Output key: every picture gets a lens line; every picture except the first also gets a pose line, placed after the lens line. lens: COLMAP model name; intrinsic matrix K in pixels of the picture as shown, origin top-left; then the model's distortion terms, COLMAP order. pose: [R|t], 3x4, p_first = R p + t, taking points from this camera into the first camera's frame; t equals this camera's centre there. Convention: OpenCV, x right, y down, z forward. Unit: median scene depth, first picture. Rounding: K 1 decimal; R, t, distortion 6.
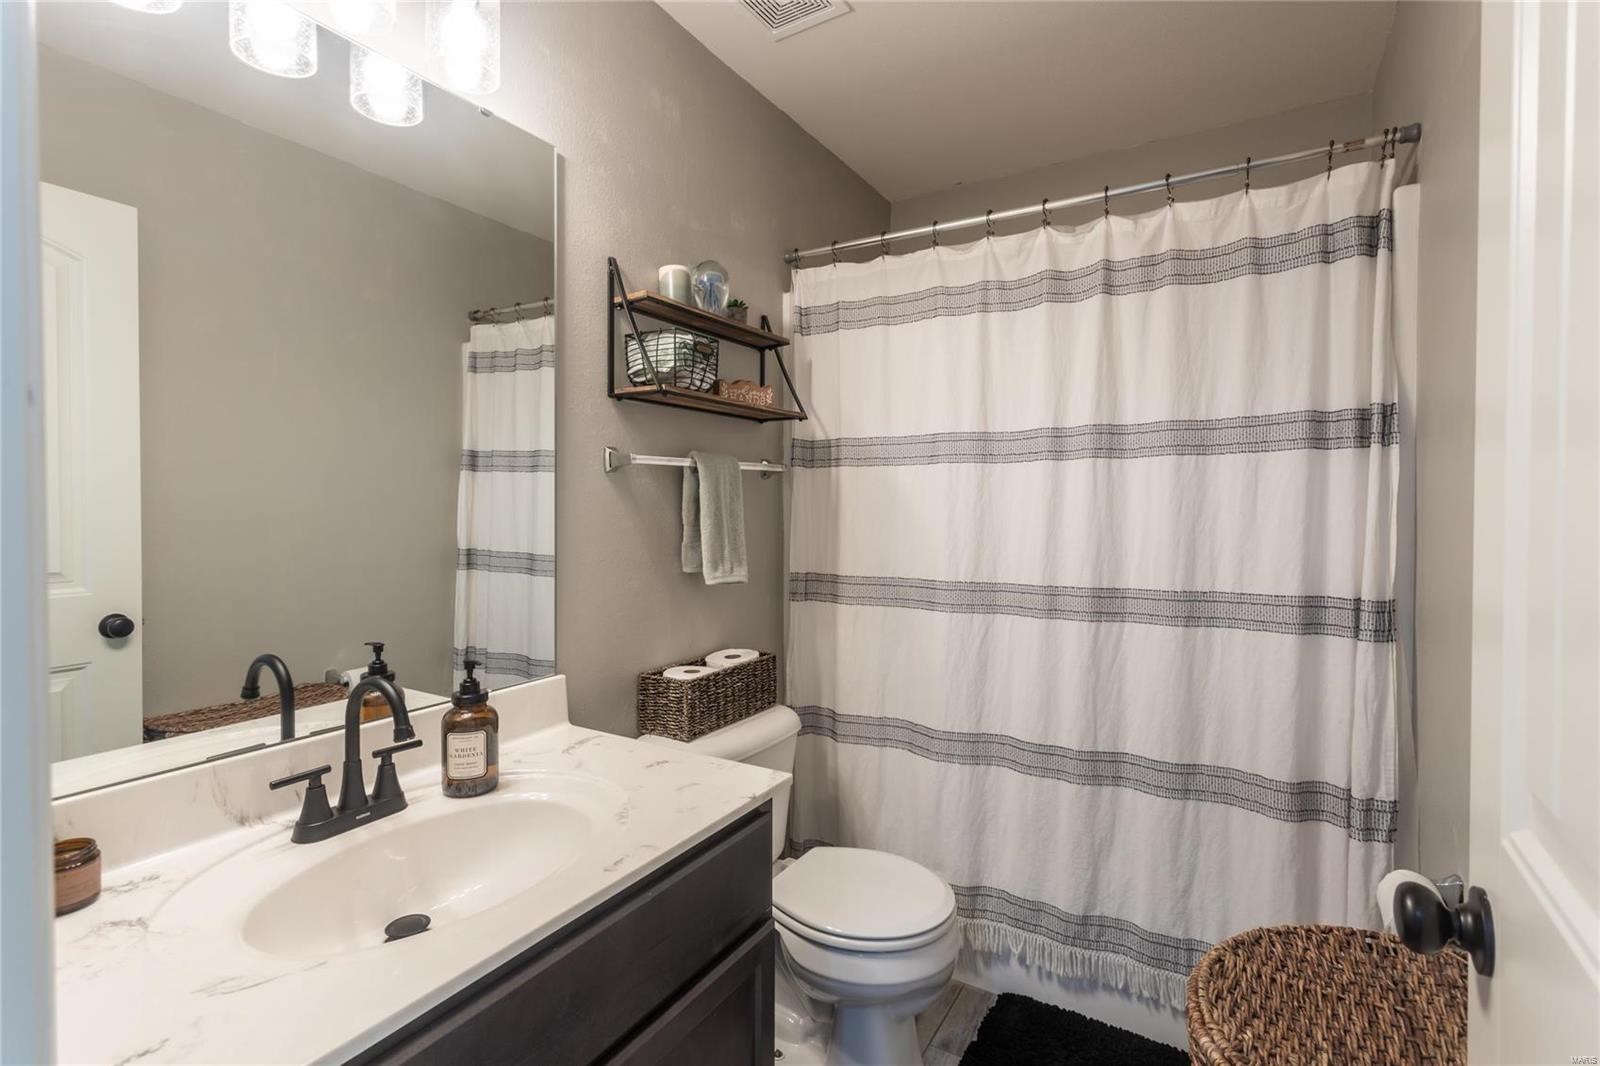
lens RADIAL K [[749.3, 0, 798.1], [0, 749.3, 517.7], [0, 0, 1]] dist [0.000438, 0.002021]
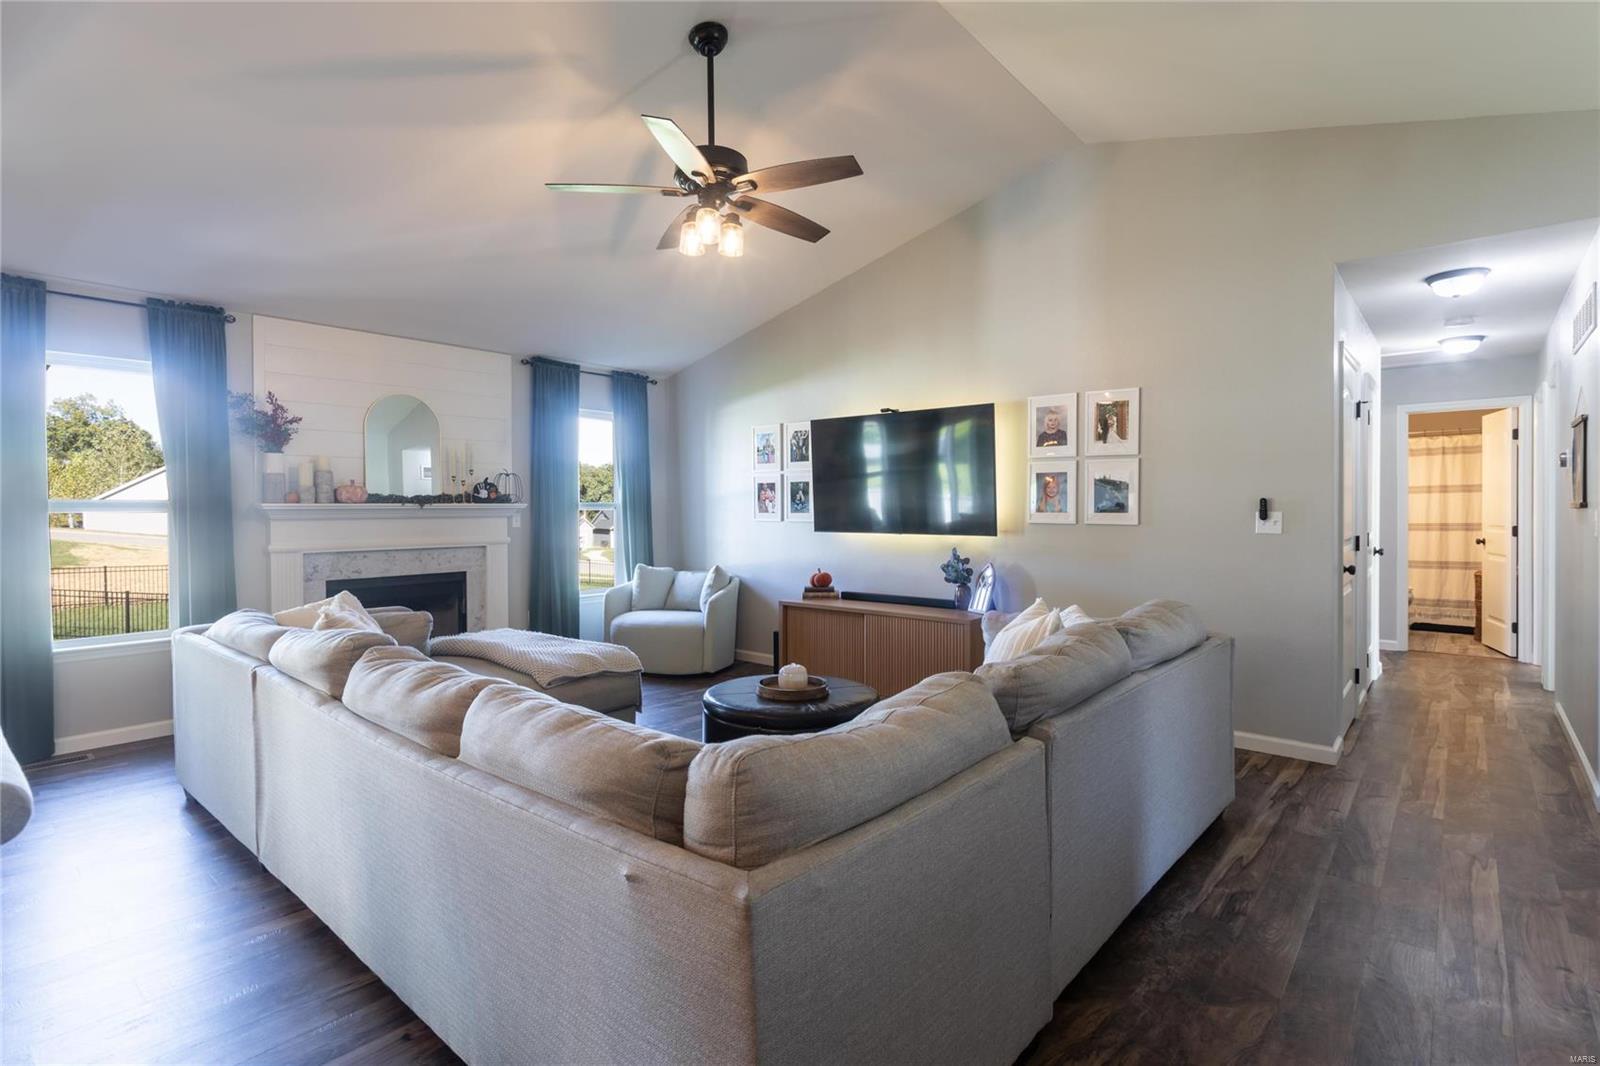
lens RADIAL K [[768.9, 0, 795.4], [0, 768.9, 518.7], [0, 0, 1]] dist [0.003193, 0.000899]
pose [[0.985273, -0.004709, -0.170921, -2.501487], [0.004183, 0.999985, -0.003438, 0.067606], [0.170935, 0.002672, 0.985279, -3.999949]]
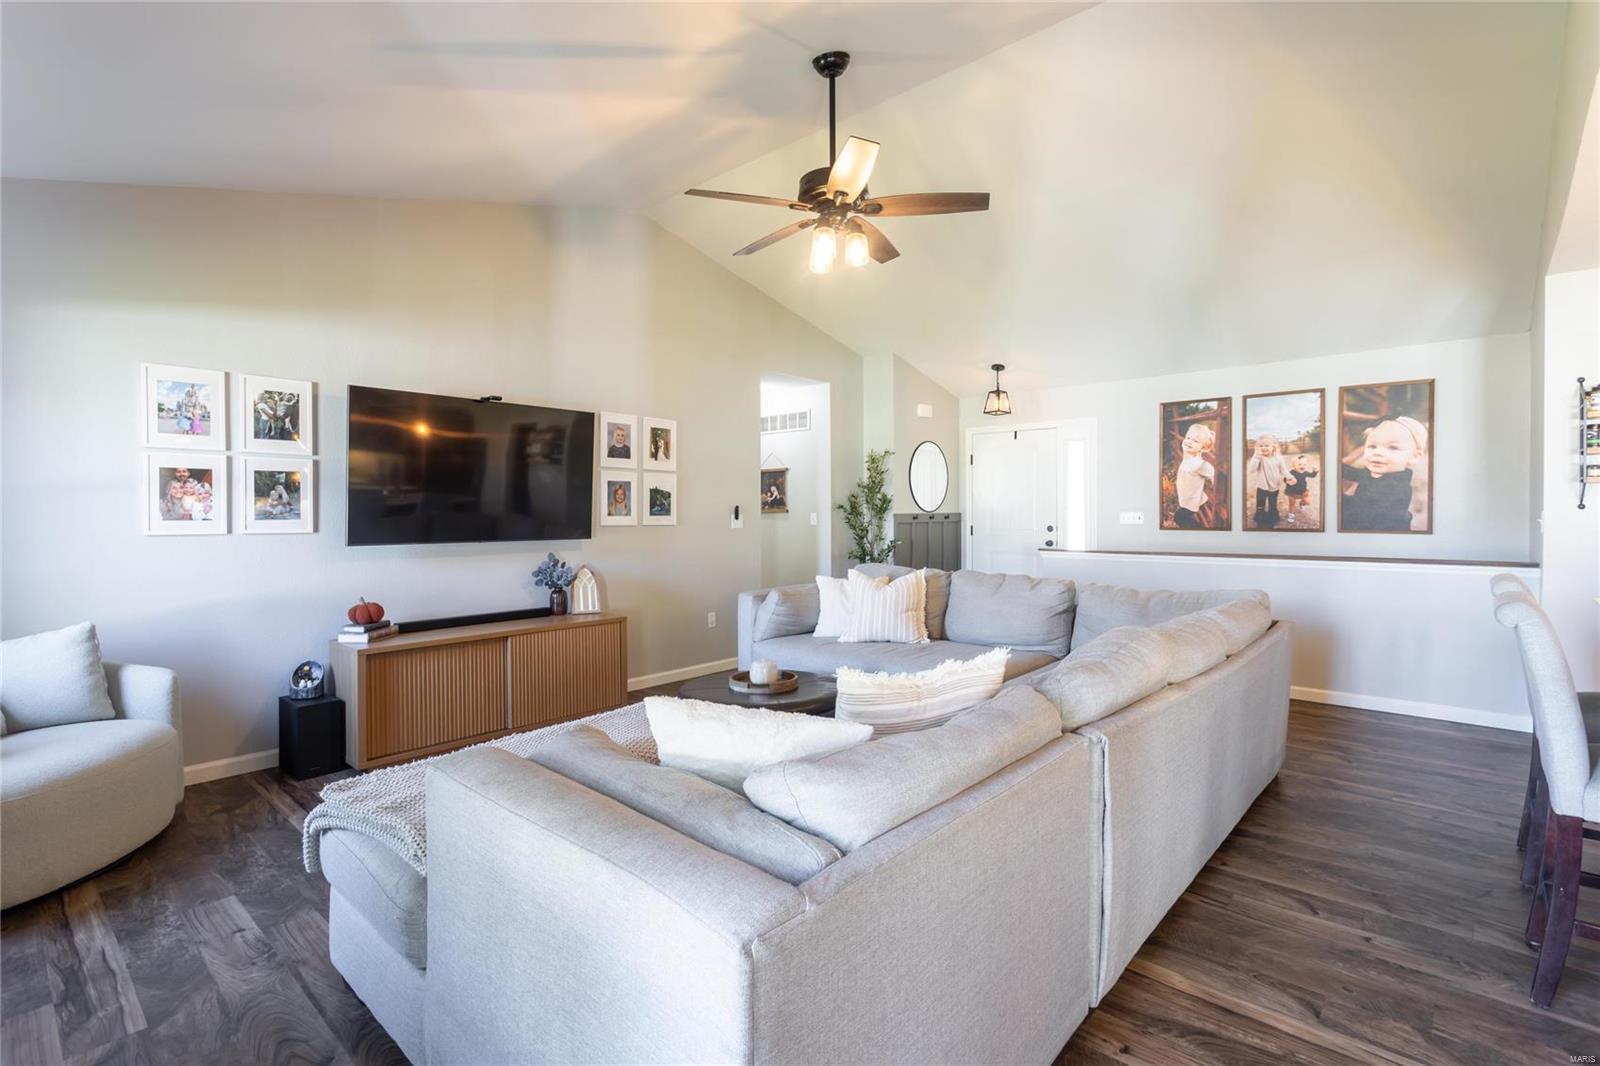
lens RADIAL K [[754.4, 0, 797.5], [0, 754.4, 518.5], [0, 0, 1]] dist [0.002901, 0.002299]
pose [[0.194058, -0.012968, 0.980904, -4.857860], [0.020652, 0.999745, 0.009132, 0.038226], [-0.980773, 0.018486, 0.194276, -2.520804]]
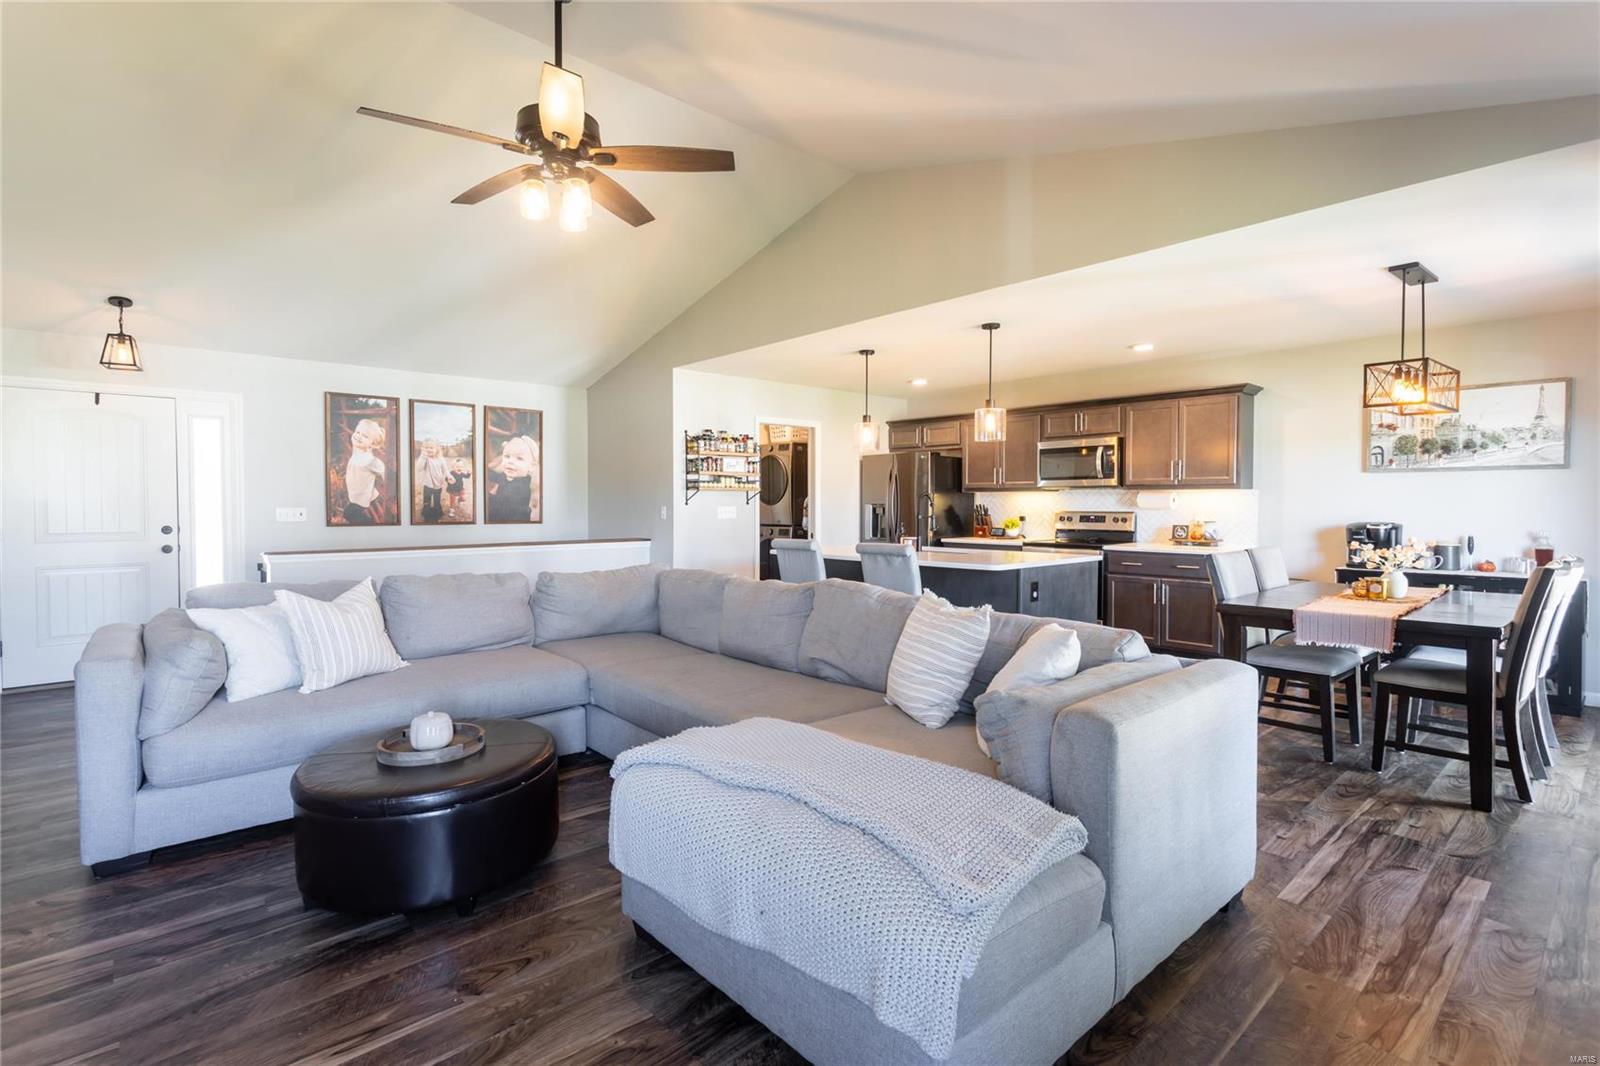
lens RADIAL K [[754.4, 0, 797.5], [0, 754.4, 518.5], [0, 0, 1]] dist [0.002901, 0.002299]
pose [[-0.955104, -0.005567, 0.296218, -3.967461], [0.005170, 0.999358, 0.035454, 0.014300], [-0.296225, 0.035393, -0.954462, -0.841780]]
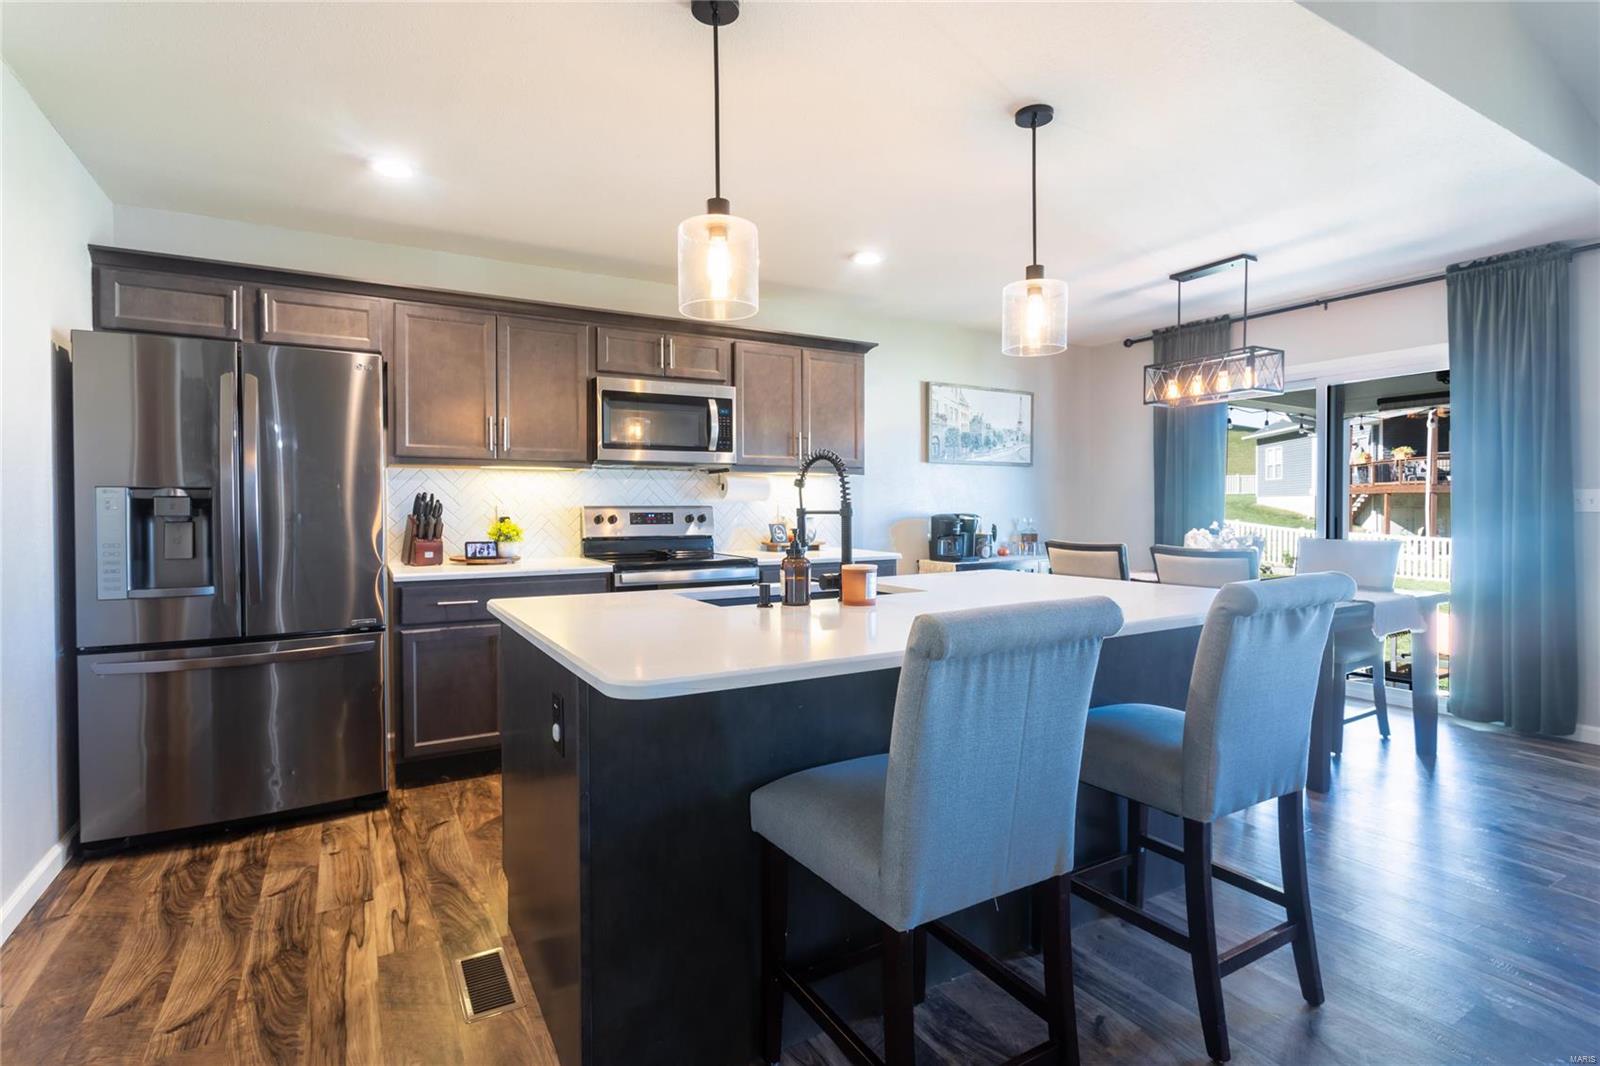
lens RADIAL K [[776.9, 0, 795.0], [0, 776.9, 515.5], [0, 0, 1]] dist [-0.001338, 0.000293]
pose [[-0.480878, 0.010984, -0.876719, -2.359263], [-0.009233, 0.999803, 0.017590, 0.106698], [0.876739, 0.016553, -0.480682, -3.458708]]
